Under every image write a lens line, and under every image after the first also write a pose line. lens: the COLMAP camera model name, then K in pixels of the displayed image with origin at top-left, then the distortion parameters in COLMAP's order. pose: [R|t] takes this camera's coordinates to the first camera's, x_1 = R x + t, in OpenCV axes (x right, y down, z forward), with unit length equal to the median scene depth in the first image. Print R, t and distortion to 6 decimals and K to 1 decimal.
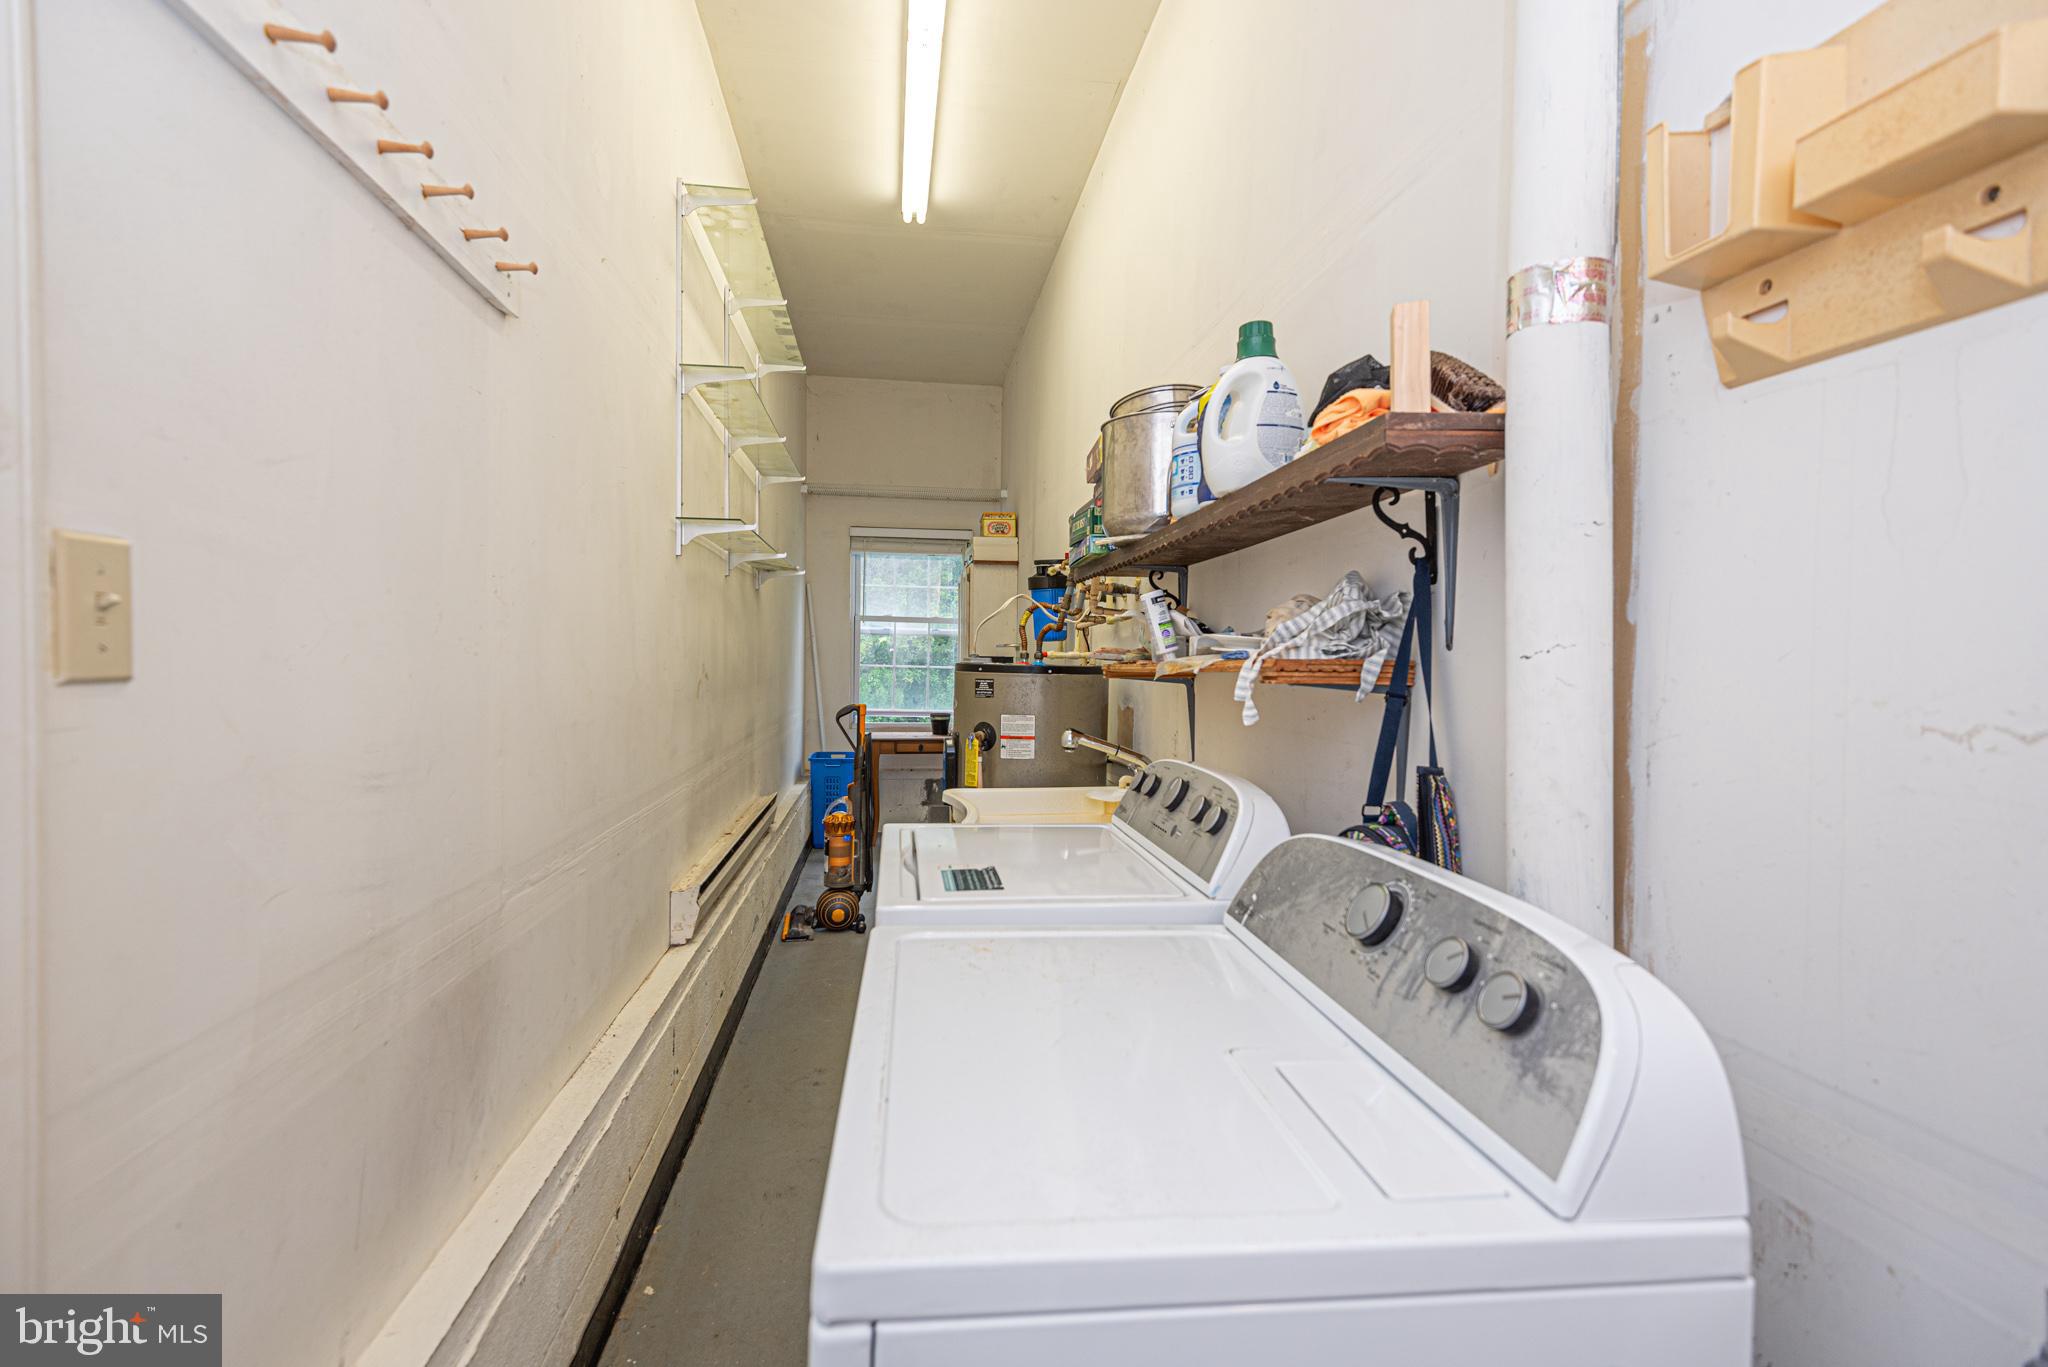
lens RADIAL K [[921.0, 0, 1015.8], [0, 921.0, 683.3], [0, 0, 1]] dist [0.034817, -0.020067]
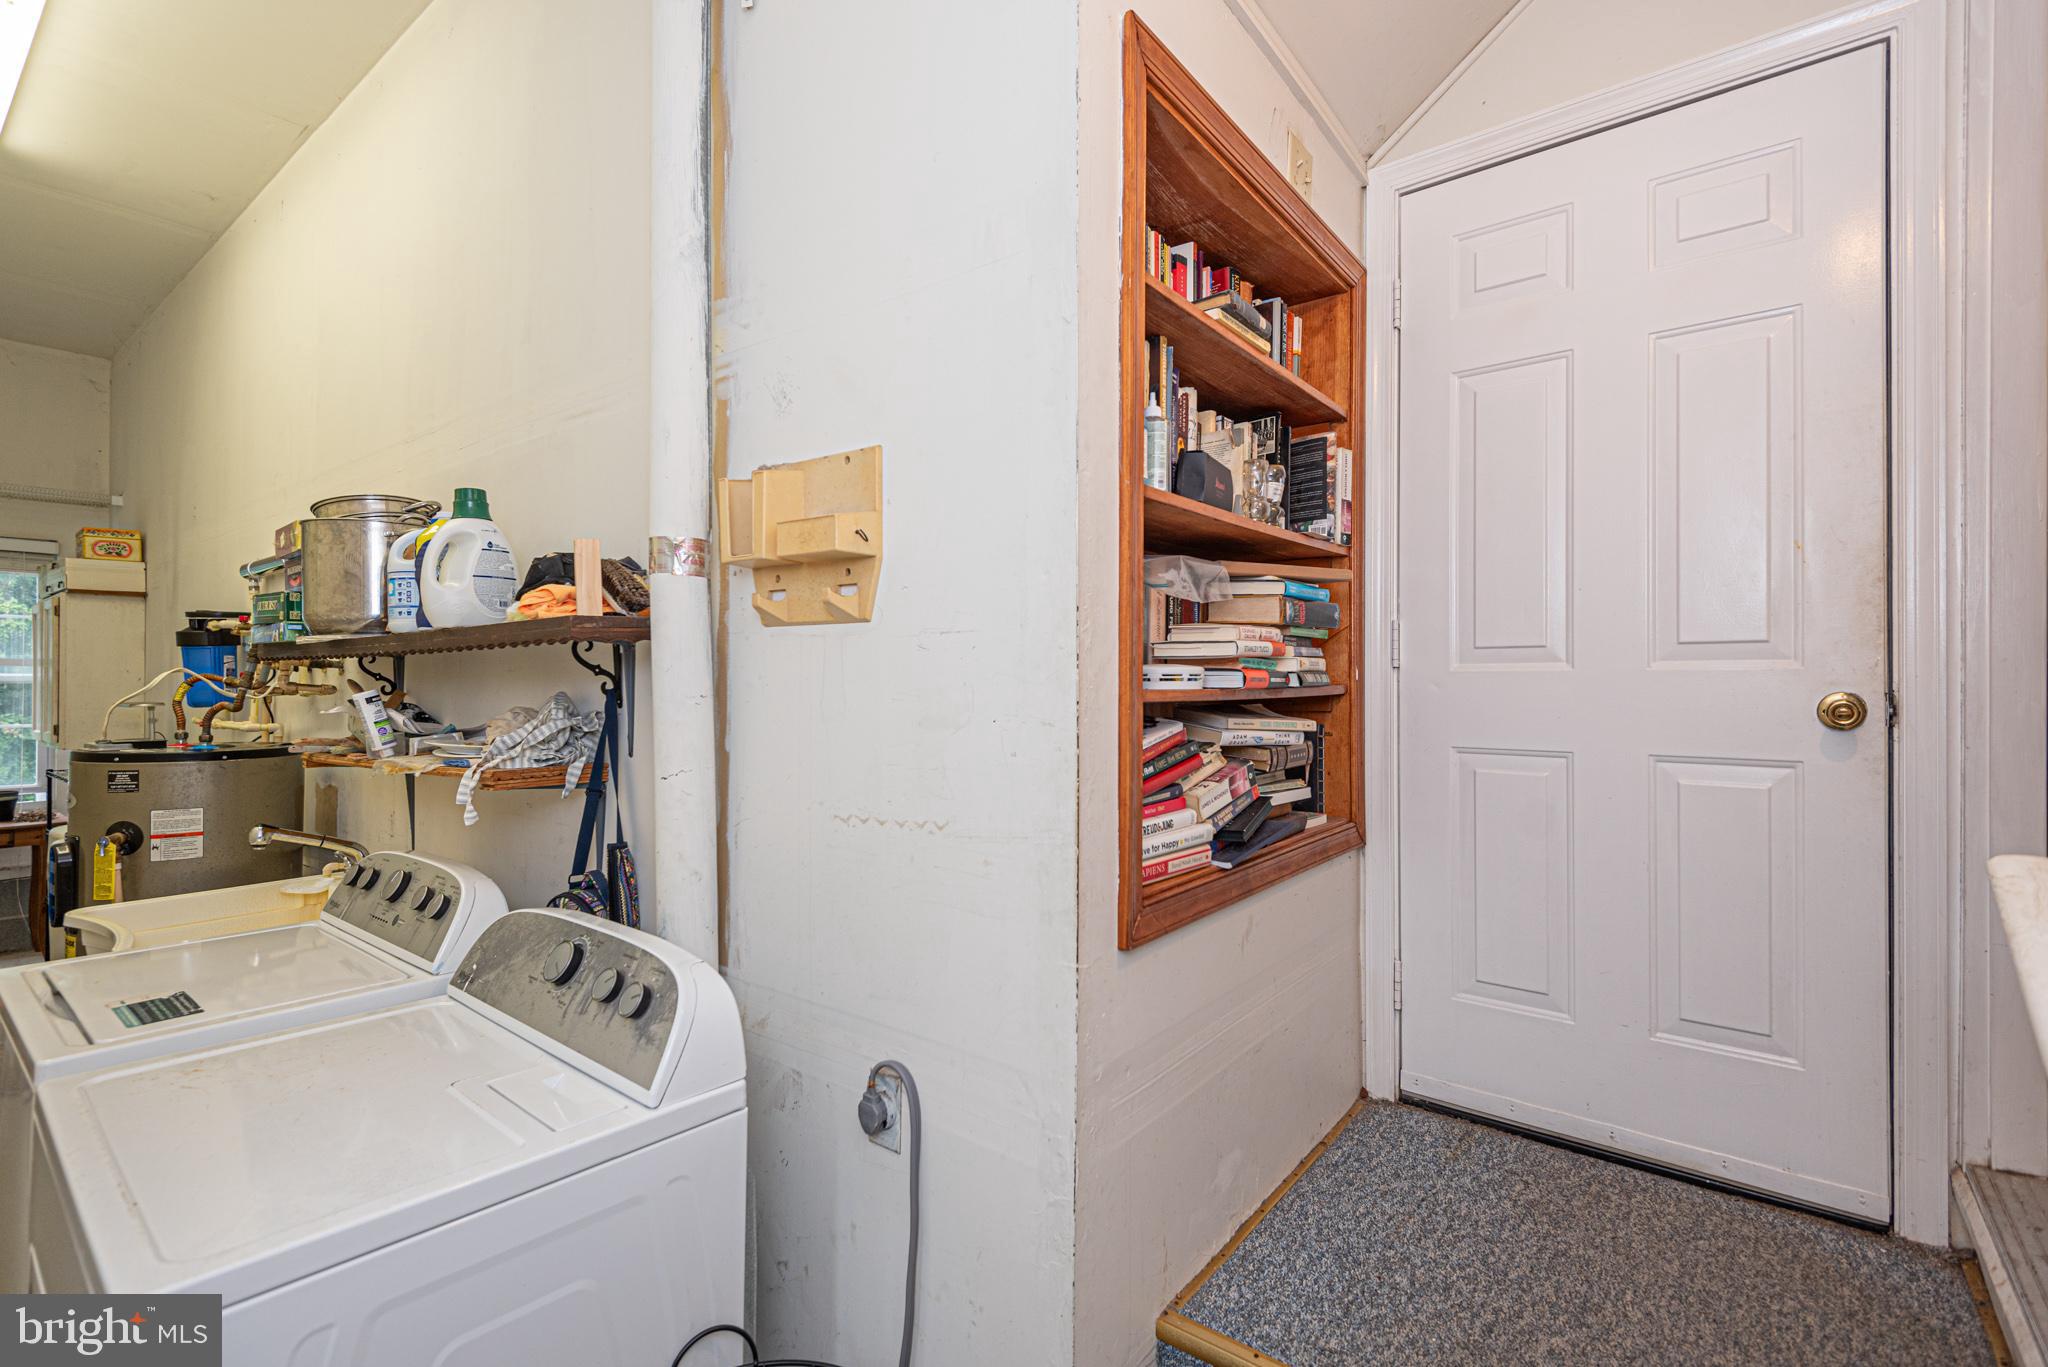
lens RADIAL K [[921.0, 0, 1015.8], [0, 921.0, 683.3], [0, 0, 1]] dist [0.034817, -0.020067]
pose [[0.718083, -0.007326, 0.695918, -0.085232], [0.023505, 0.999629, -0.013731, -0.109098], [-0.695560, 0.026218, 0.717990, -0.396731]]
